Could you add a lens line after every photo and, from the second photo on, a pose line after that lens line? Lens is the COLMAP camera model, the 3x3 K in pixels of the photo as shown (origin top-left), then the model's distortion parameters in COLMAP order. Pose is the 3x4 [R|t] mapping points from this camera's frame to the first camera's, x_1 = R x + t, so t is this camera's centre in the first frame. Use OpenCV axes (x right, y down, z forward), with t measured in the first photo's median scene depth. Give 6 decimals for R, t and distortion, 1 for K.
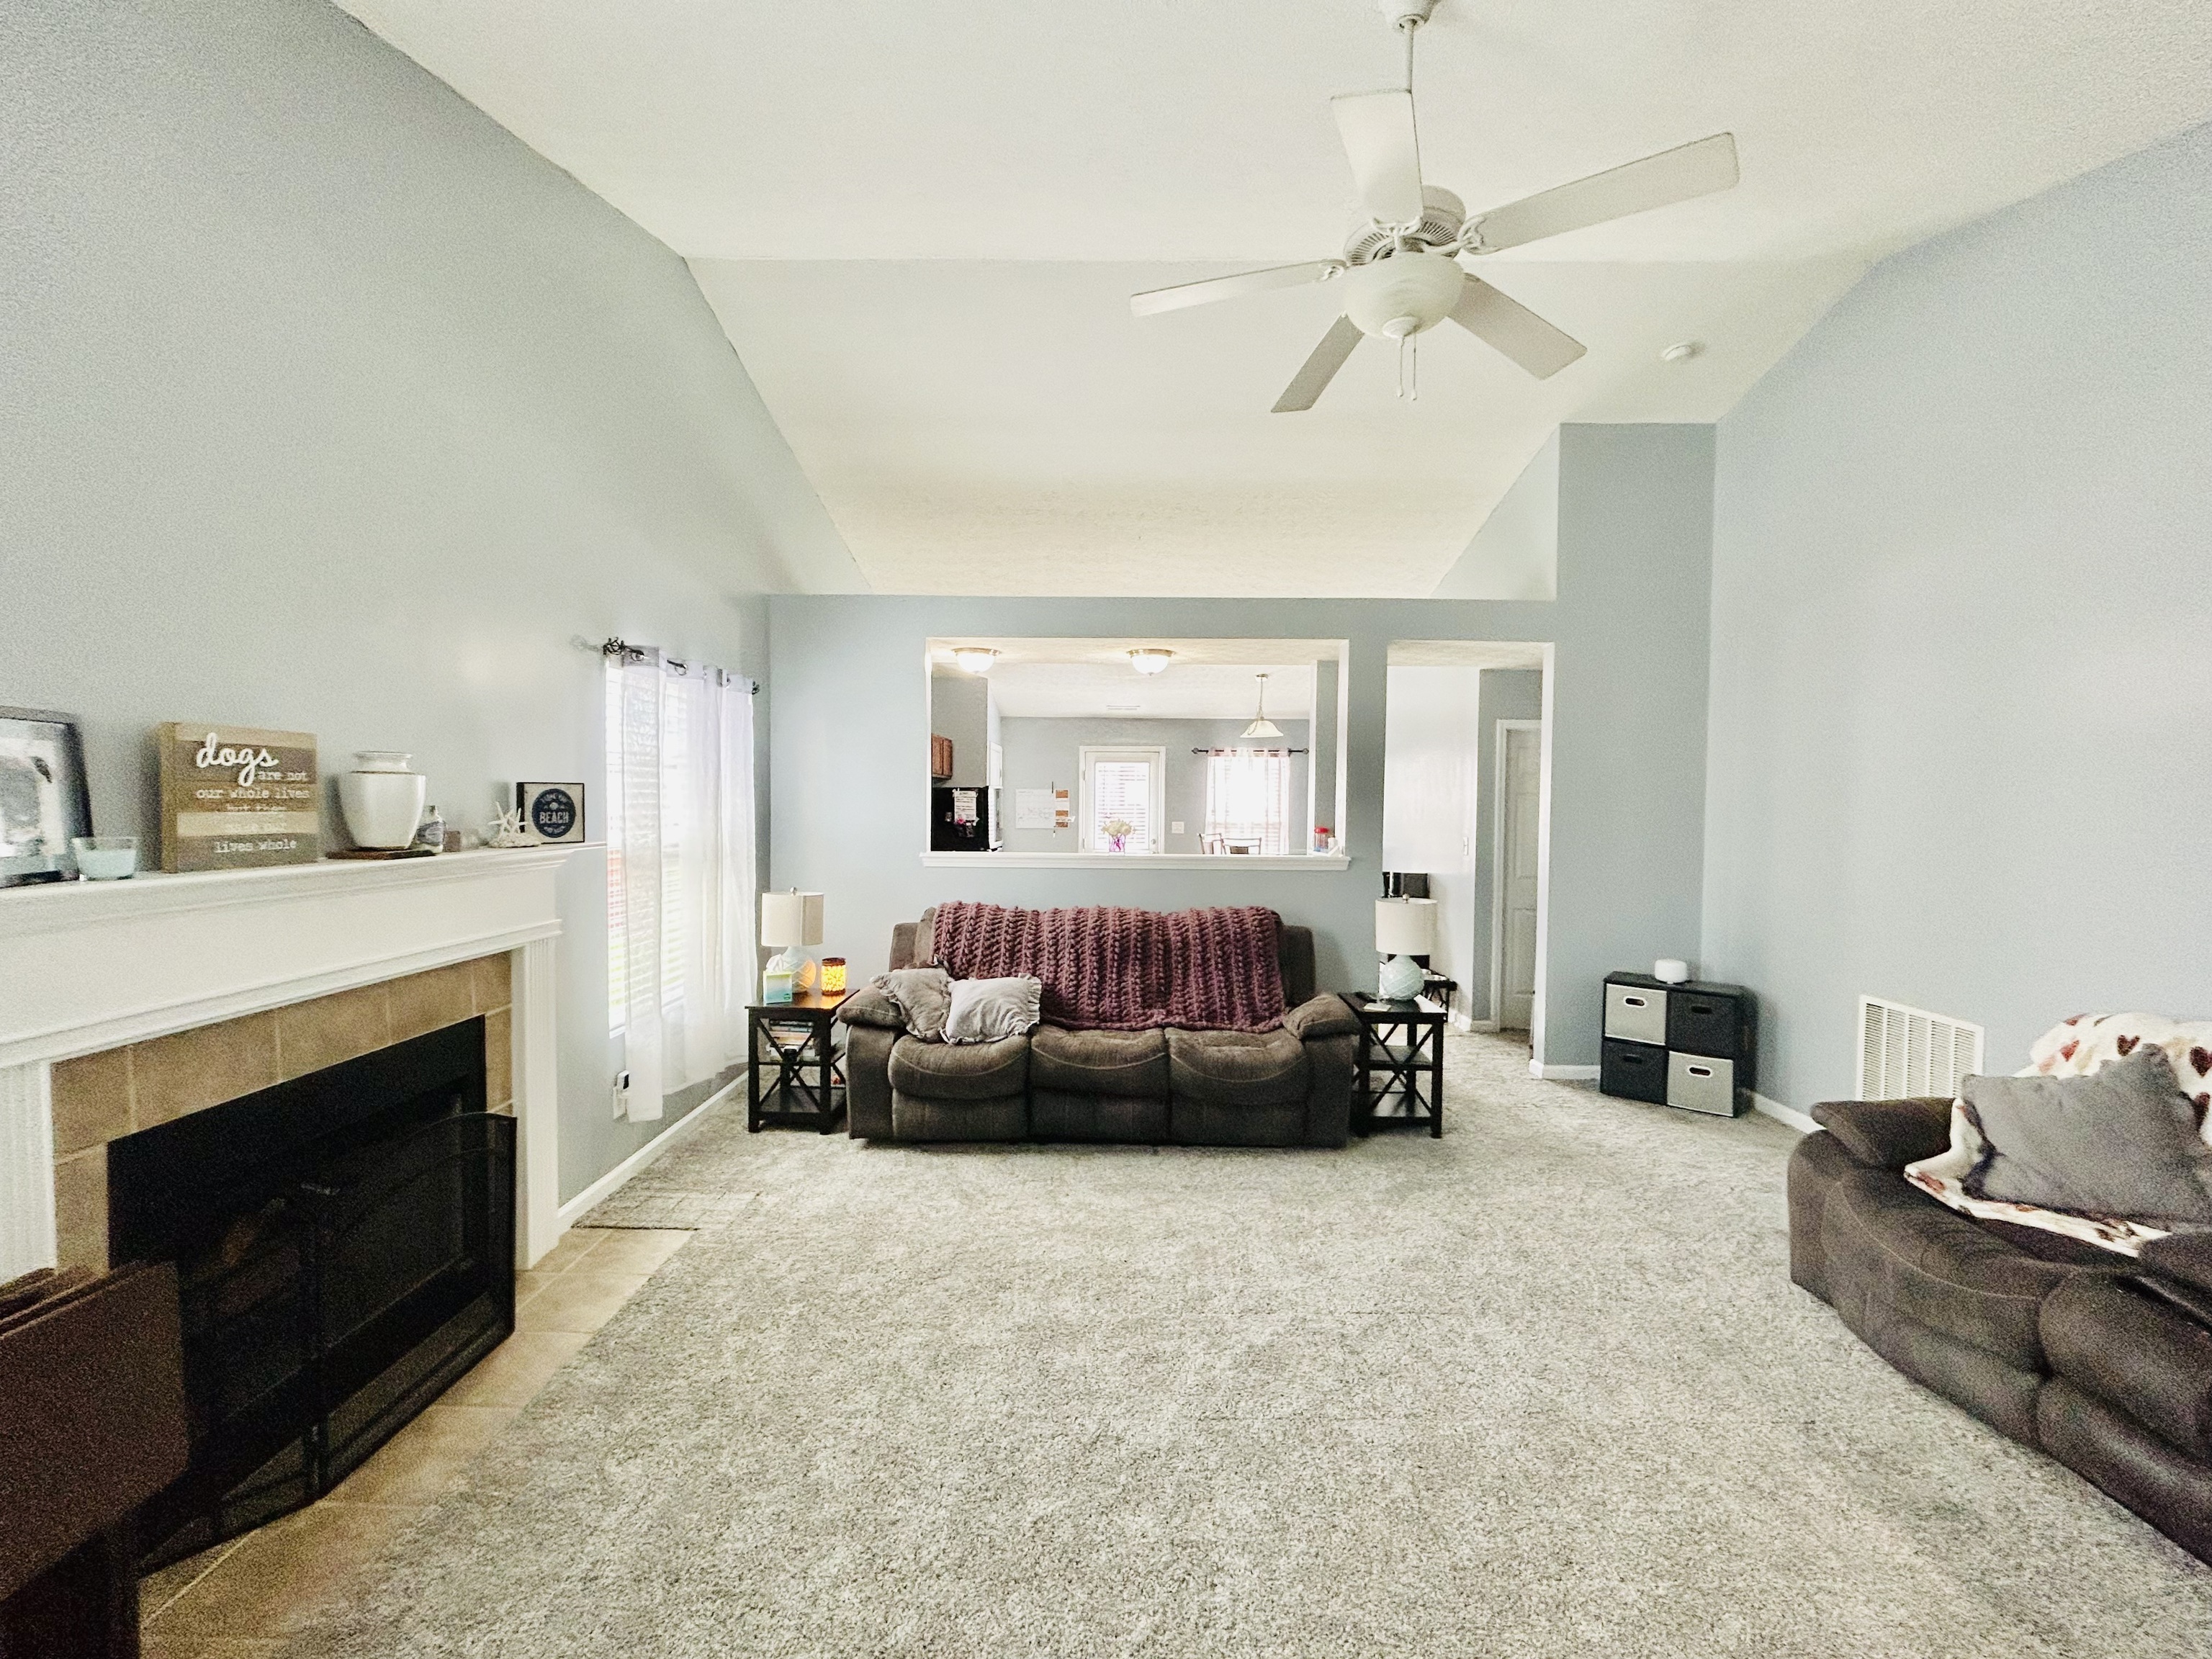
lens RADIAL K [[892.9, 0, 1106.0], [0, 892.9, 829.5], [0, 0, 1]] dist [0.000735, 0.000036]
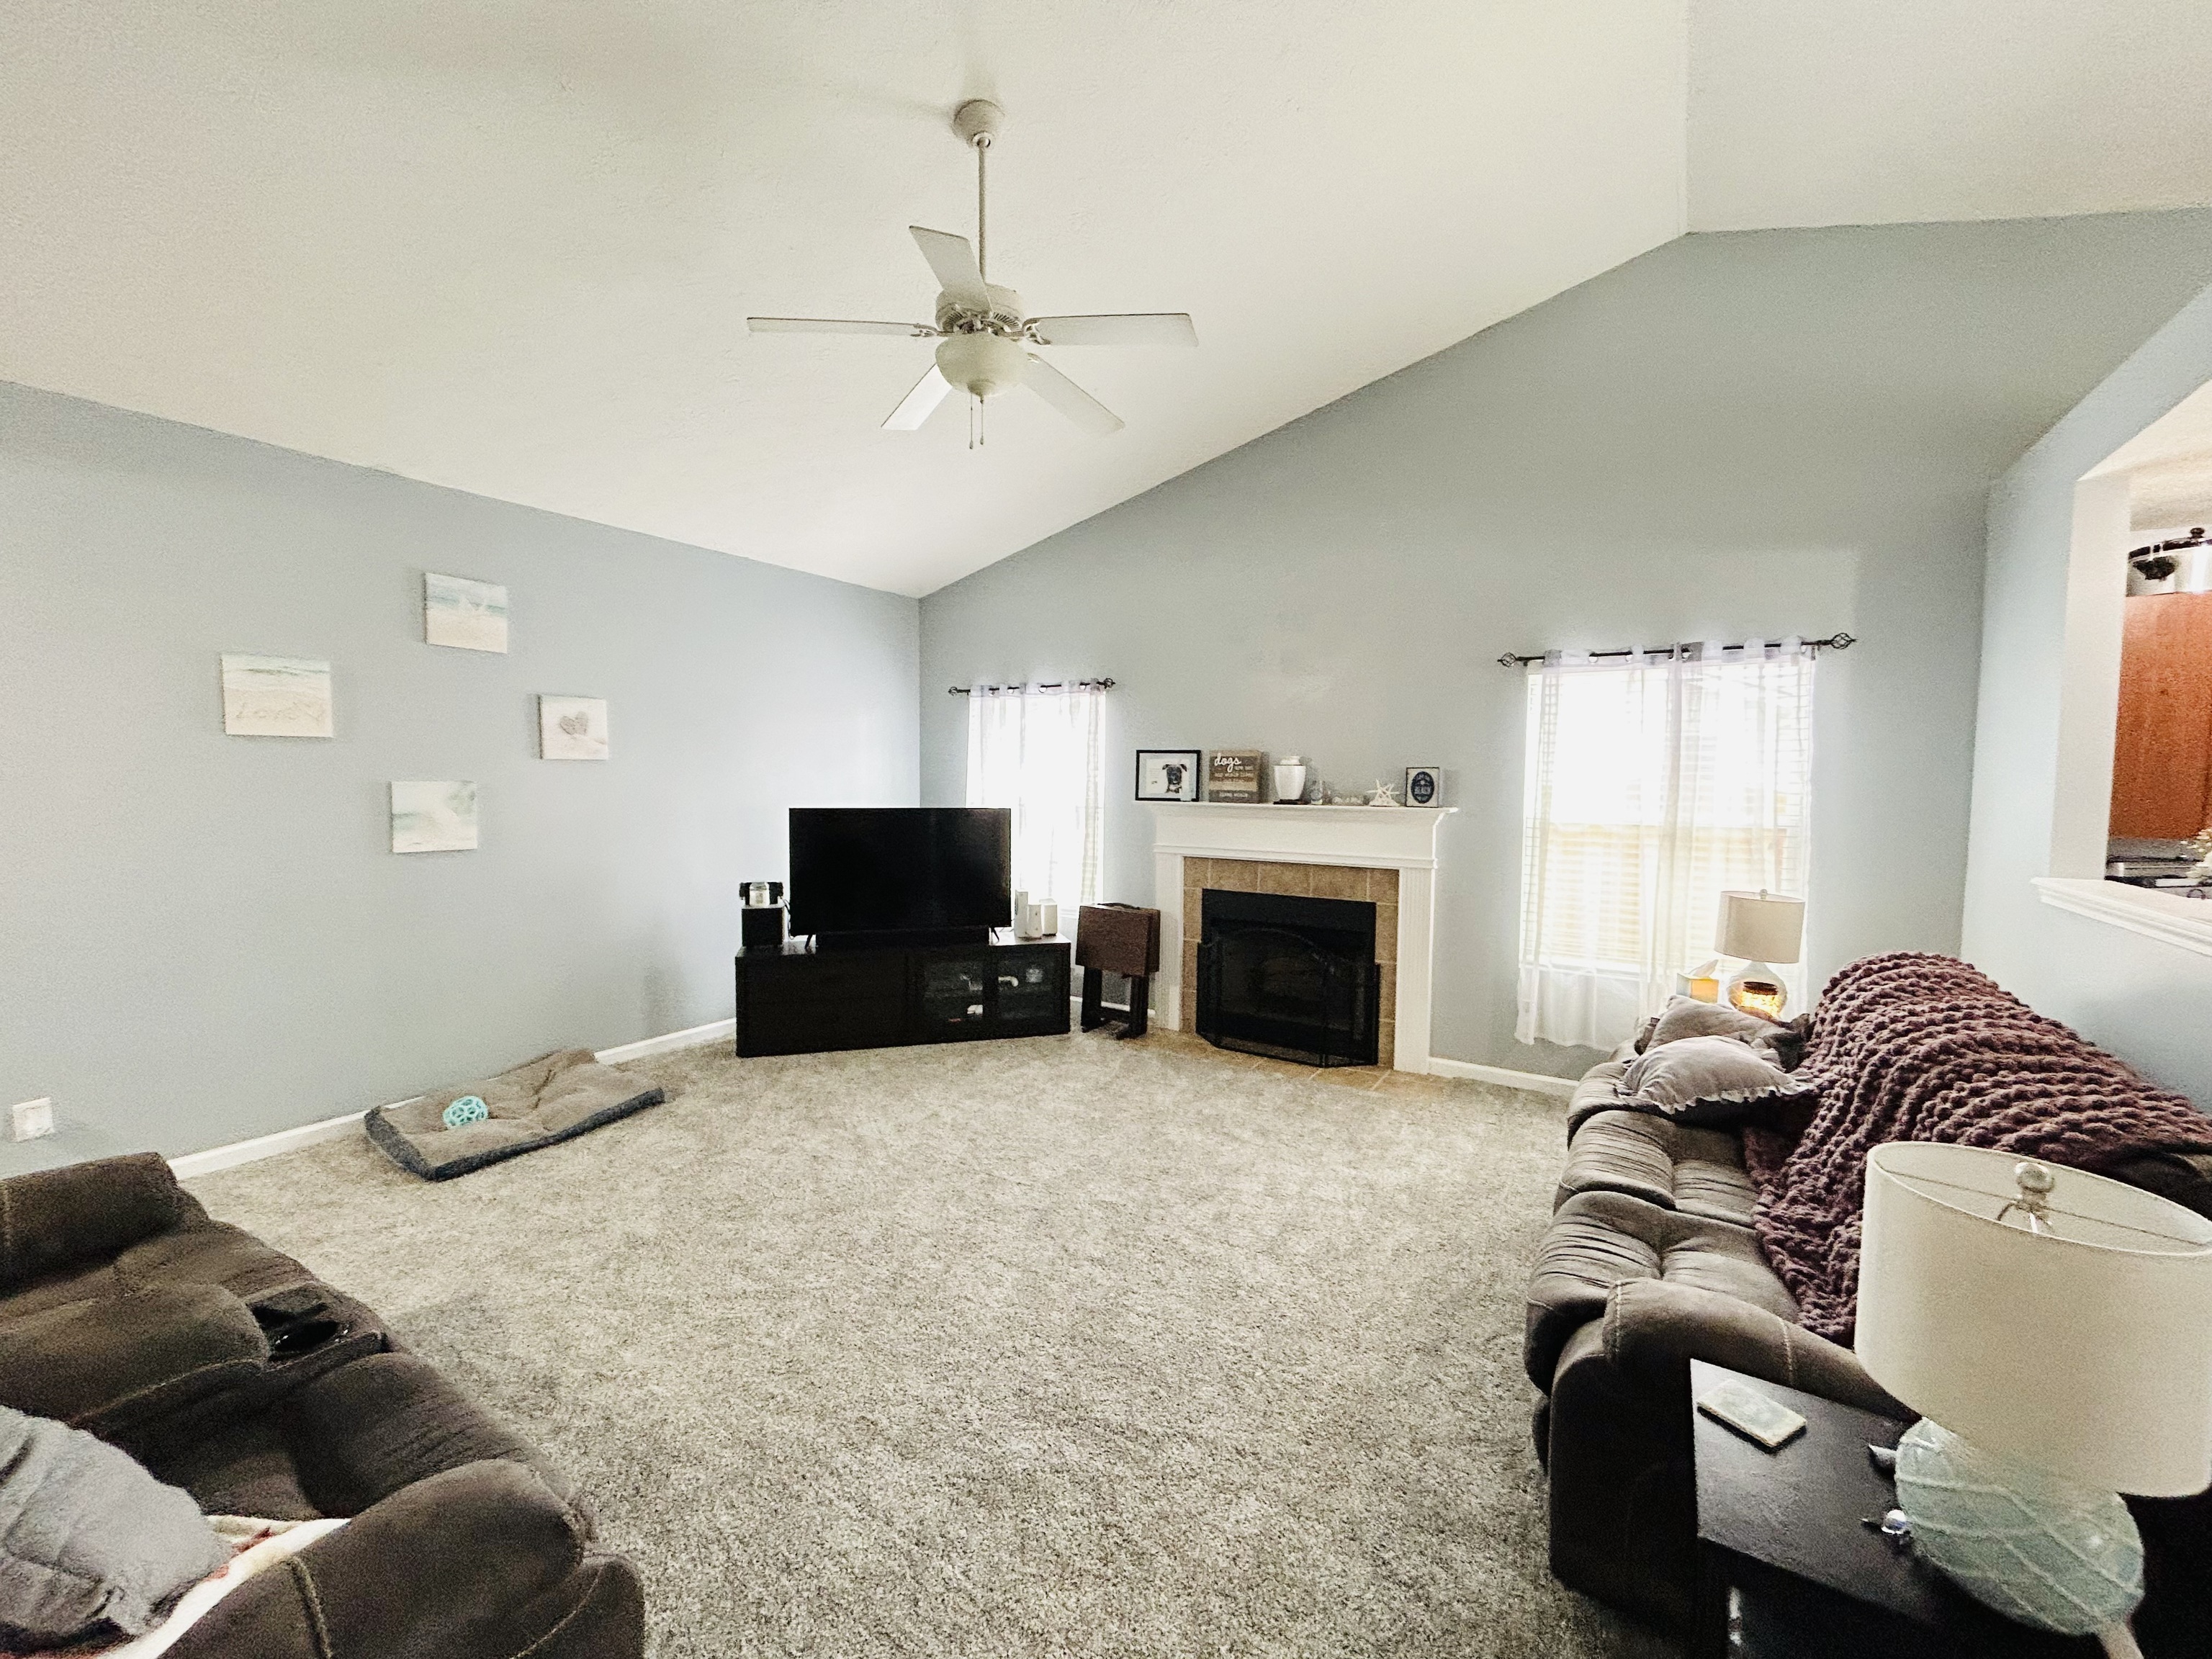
lens RADIAL K [[887.9, 0, 1106.0], [0, 887.9, 829.5], [0, 0, 1]] dist [0.000006, -0.000010]
pose [[-0.517700, 0.039724, -0.854639, 0.739530], [-0.041472, 0.996582, 0.071443, -0.025123], [0.854556, 0.072429, -0.514284, 1.017295]]
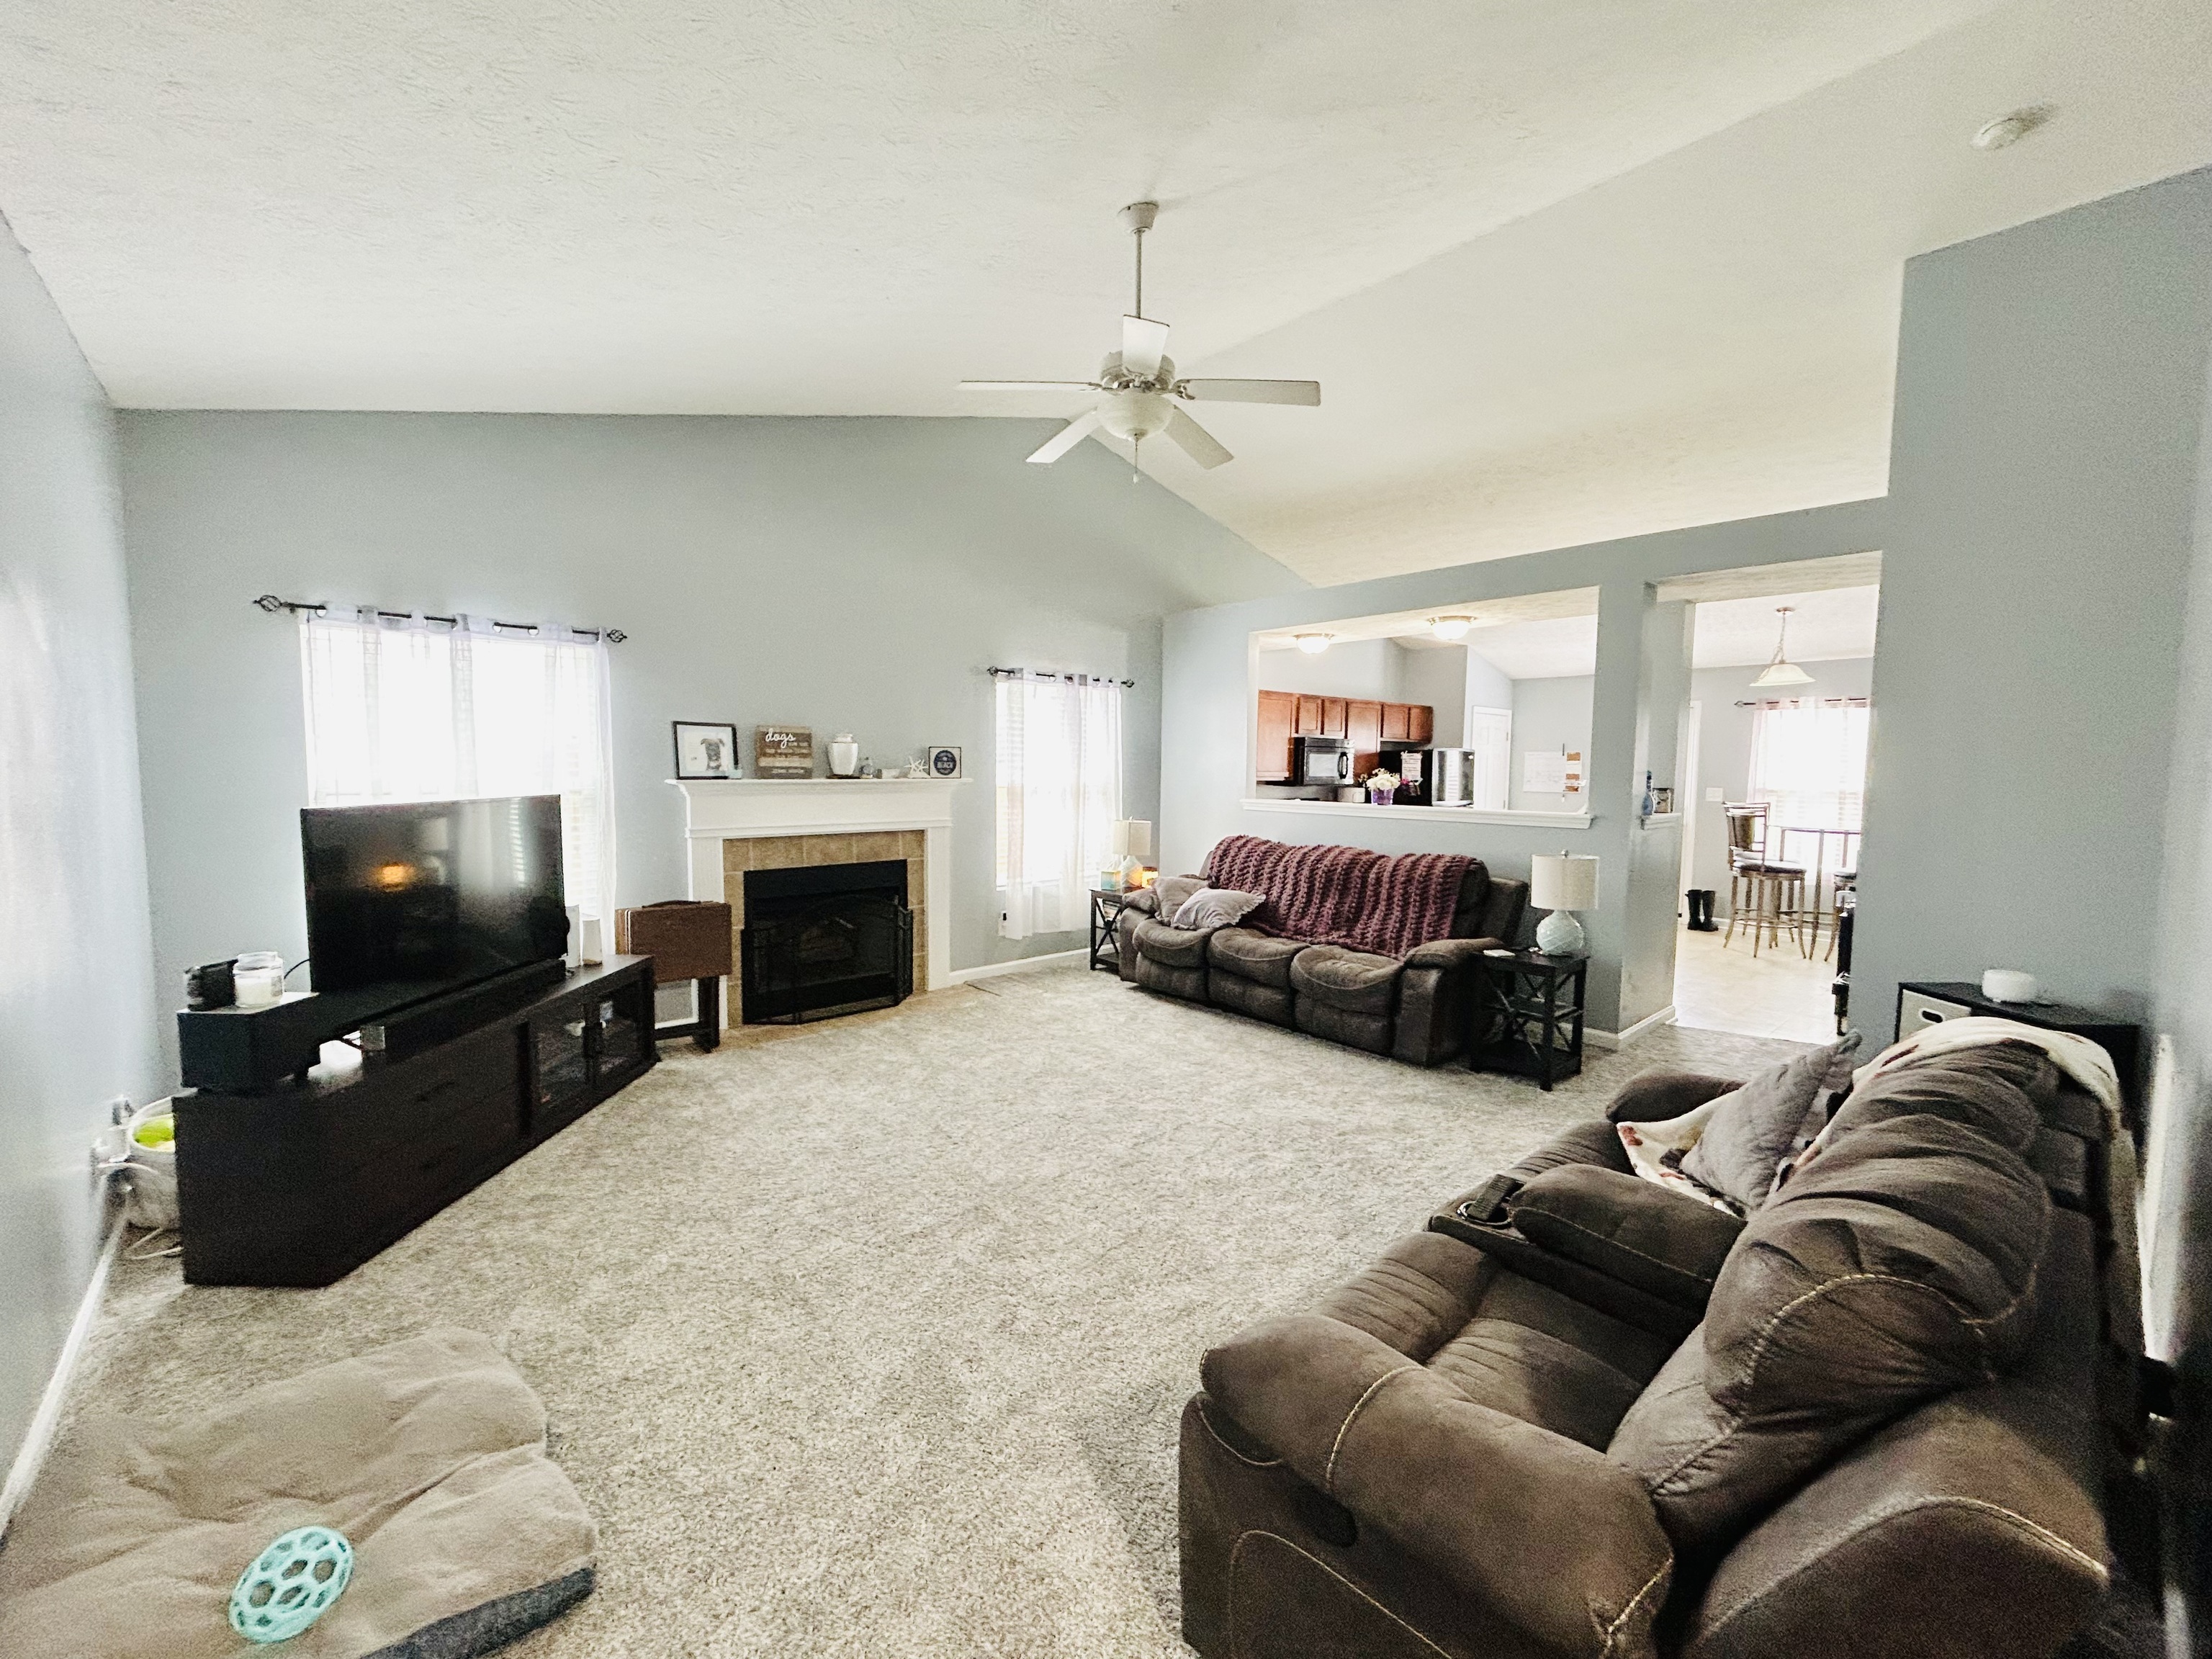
lens RADIAL K [[890.4, 0, 1106.0], [0, 890.4, 829.5], [0, 0, 1]] dist [0.013565, -0.000021]
pose [[0.677499, 0.052644, -0.733637, 0.806250], [-0.028395, 0.998564, 0.045431, 0.022189], [0.734976, -0.009948, 0.678021, -0.044344]]
